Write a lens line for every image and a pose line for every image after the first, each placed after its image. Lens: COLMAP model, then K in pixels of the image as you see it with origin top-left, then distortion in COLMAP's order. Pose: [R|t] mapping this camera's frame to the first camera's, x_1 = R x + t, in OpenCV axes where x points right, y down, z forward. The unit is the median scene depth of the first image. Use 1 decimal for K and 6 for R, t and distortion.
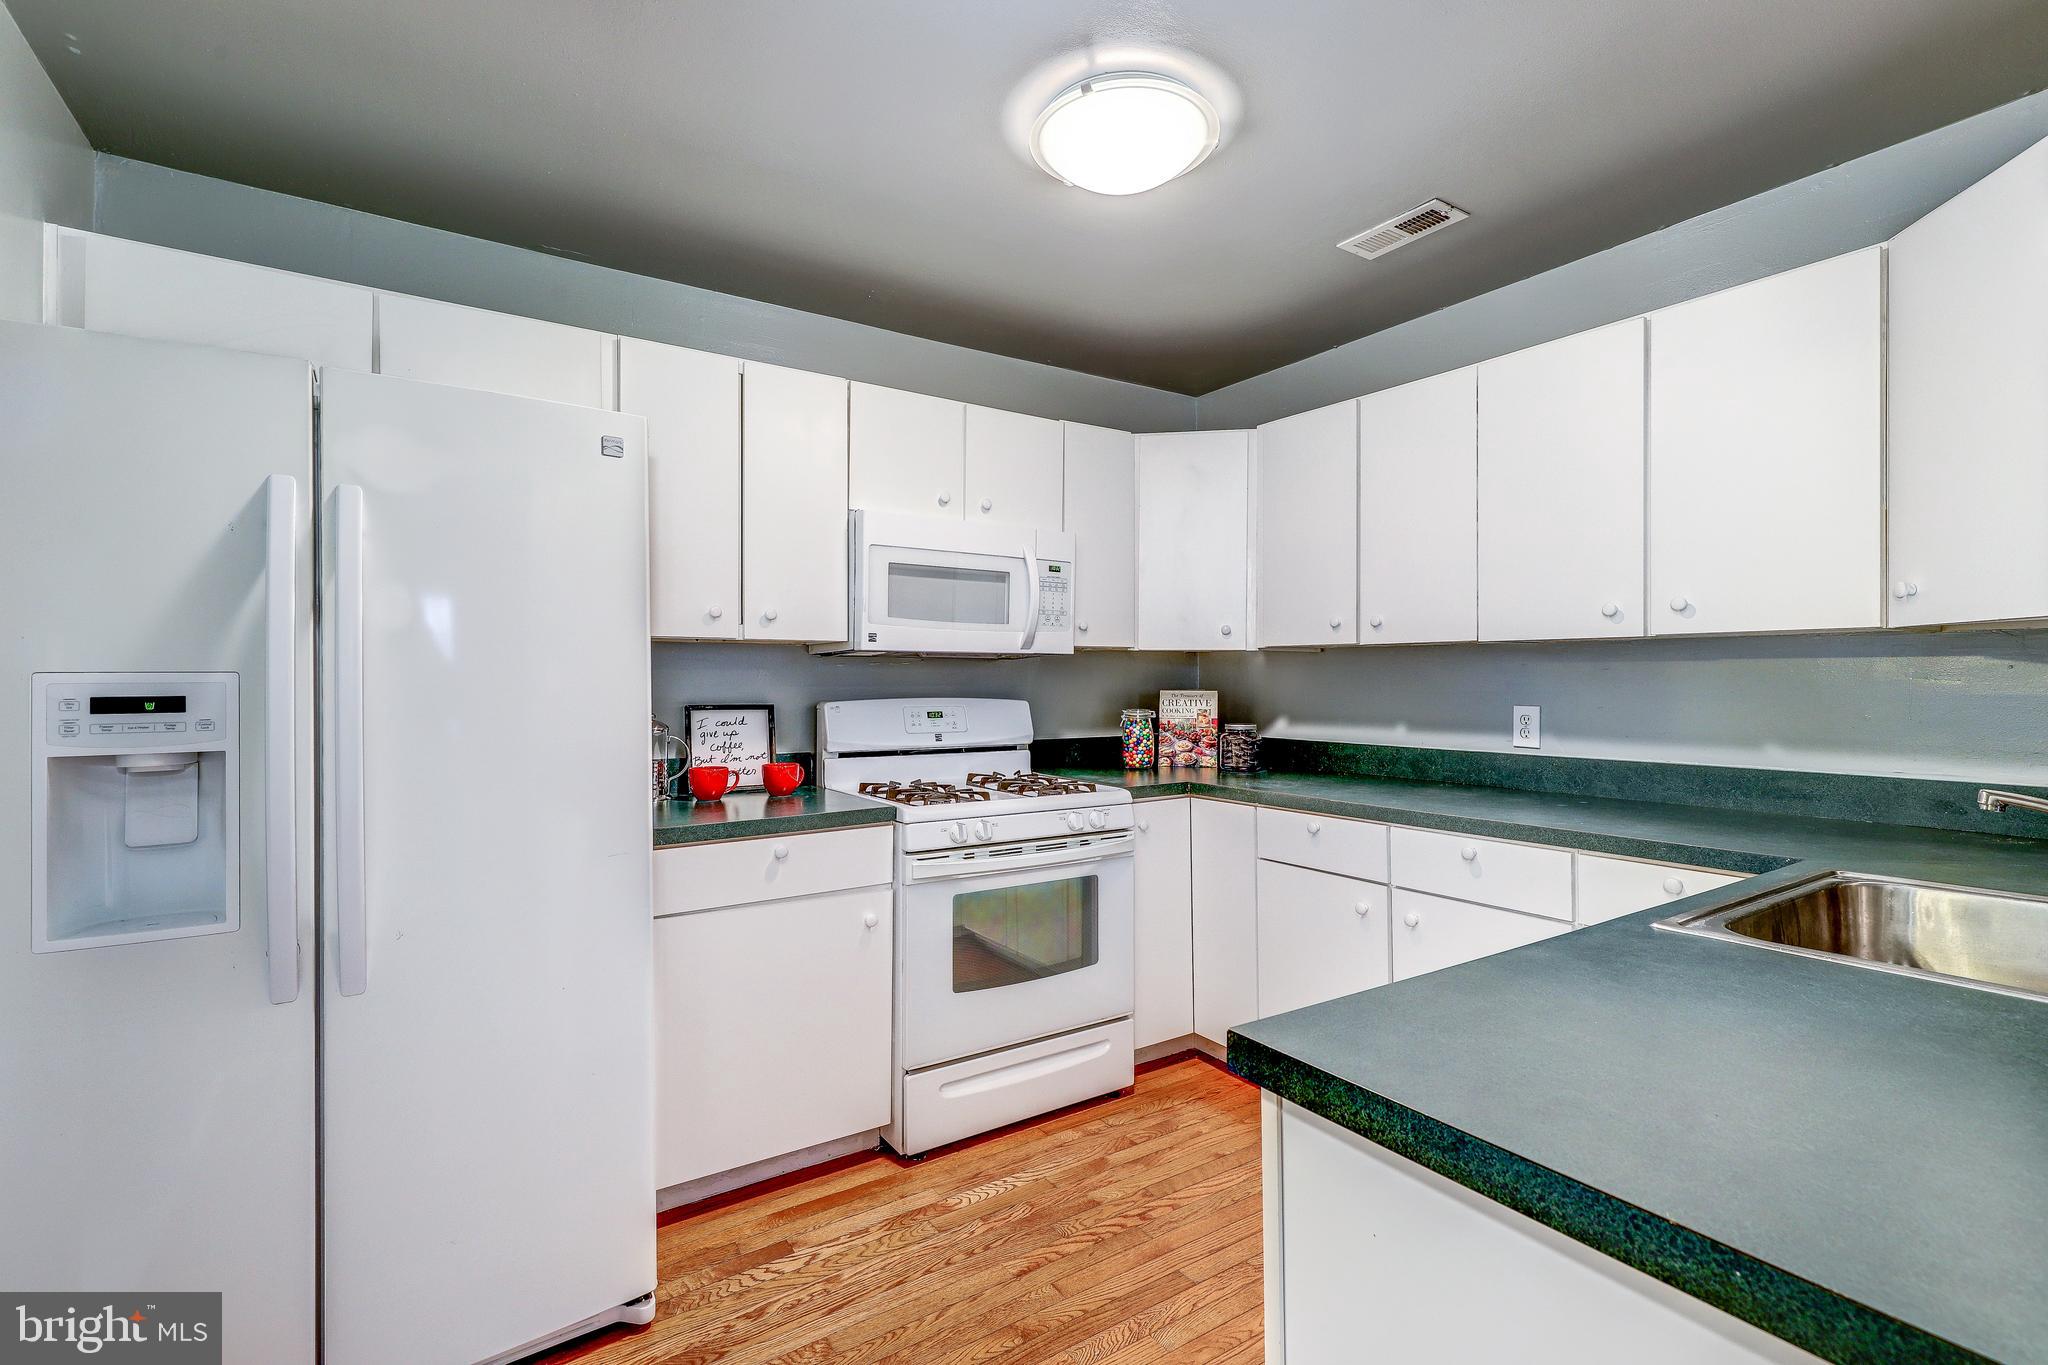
lens RADIAL K [[937.6, 0, 1028.7], [0, 937.6, 673.6], [0, 0, 1]] dist [-0.001378, 0.000592]
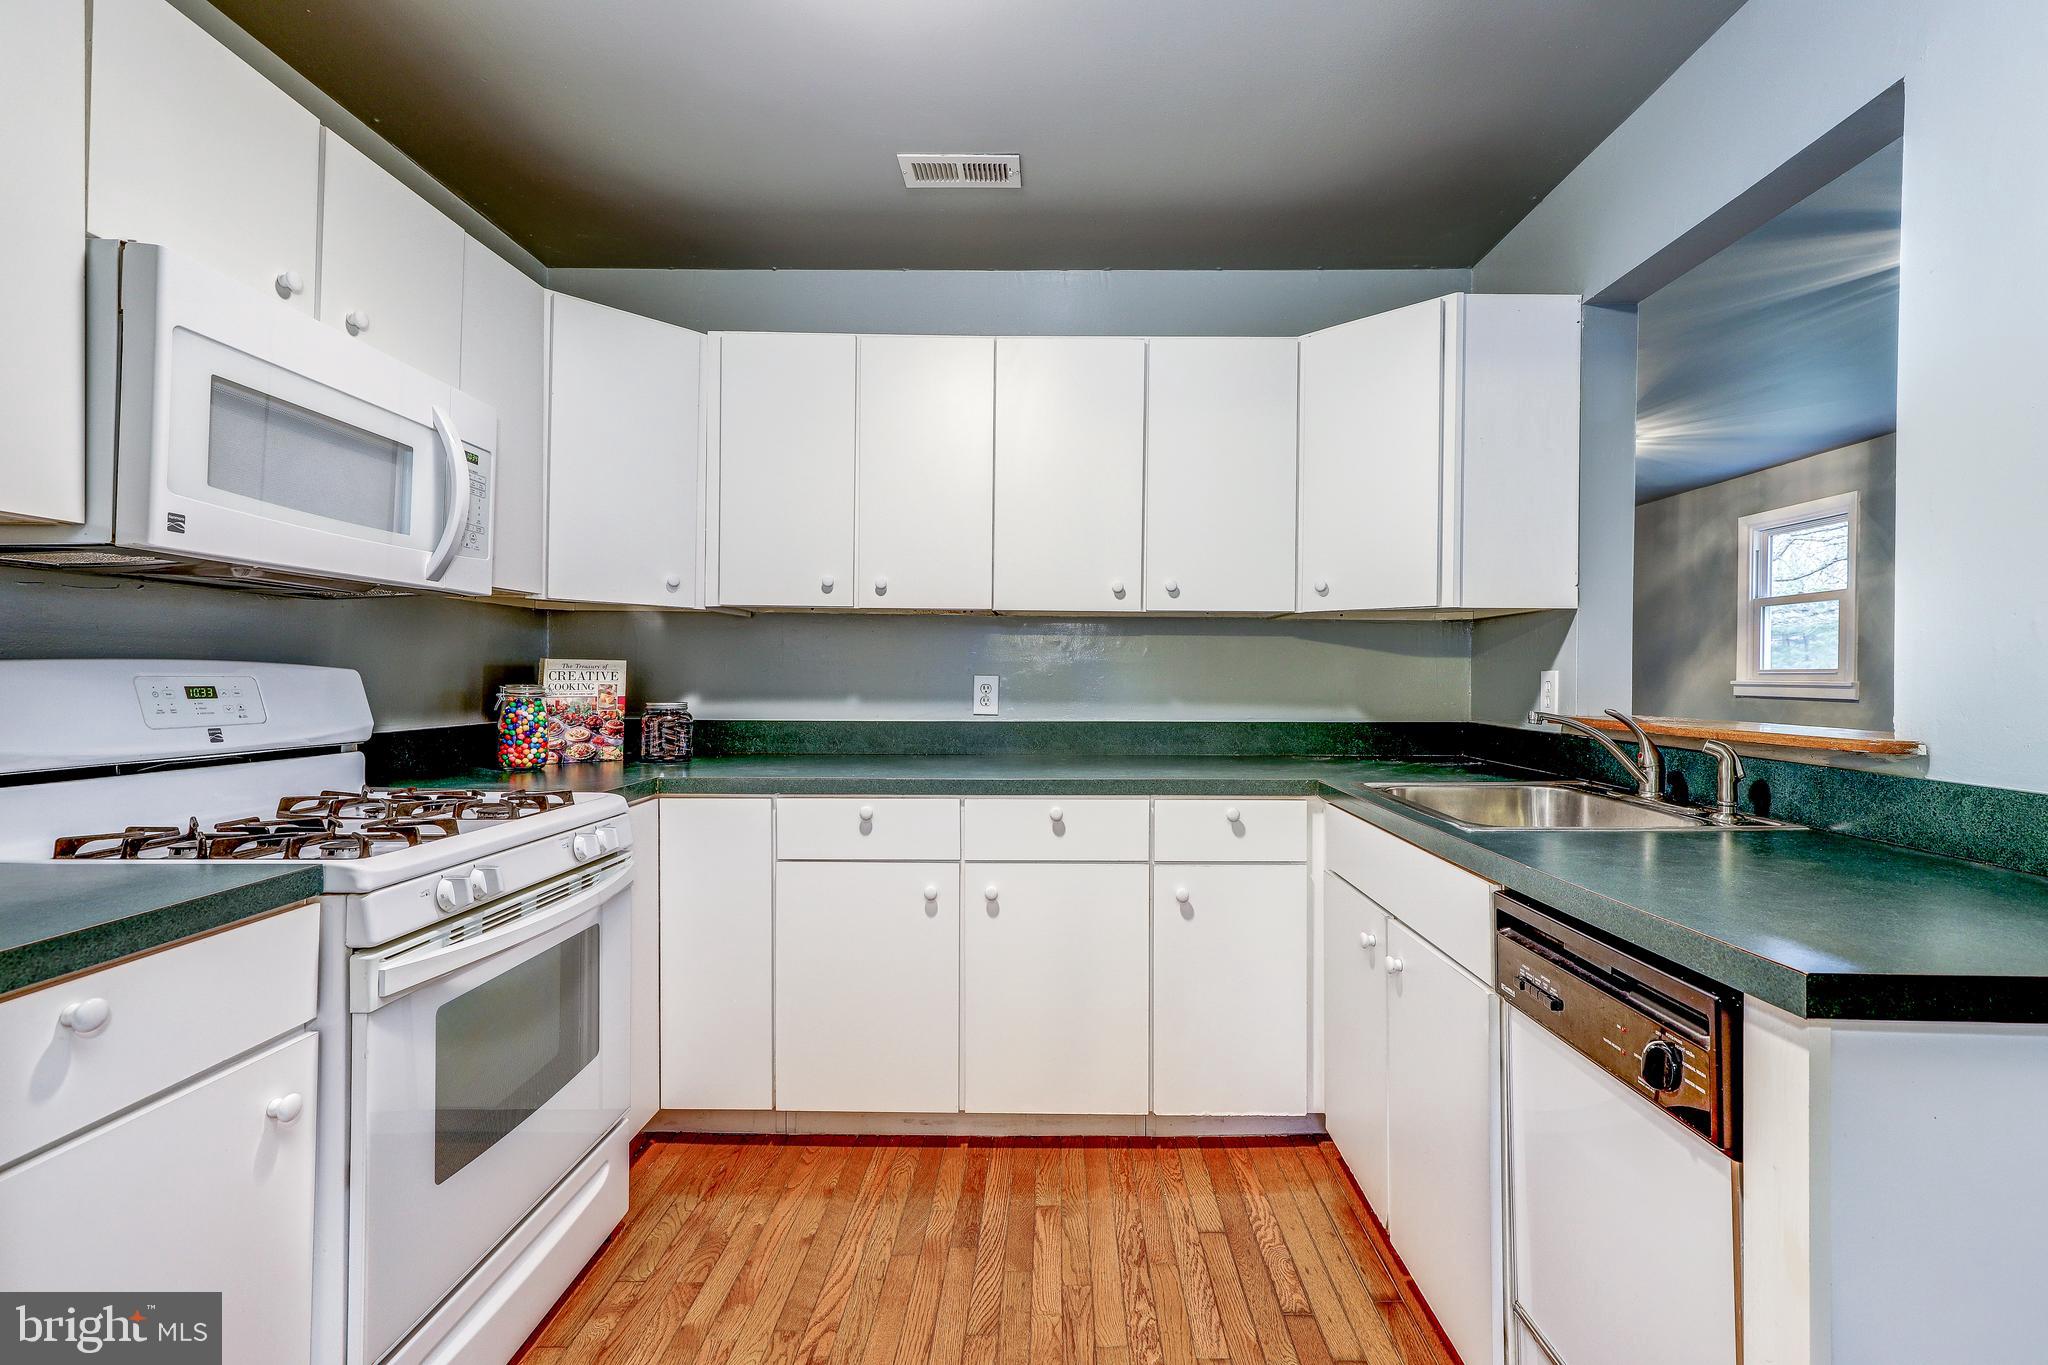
lens RADIAL K [[937.6, 0, 1059.6], [0, 937.6, 674.3], [0, 0, 1]] dist [-0.001378, 0.000592]
pose [[0.549509, 0.005057, 0.835472, -0.277513], [-0.011237, 0.999936, 0.001339, 0.028382], [-0.835412, -0.010124, 0.549531, 0.320969]]
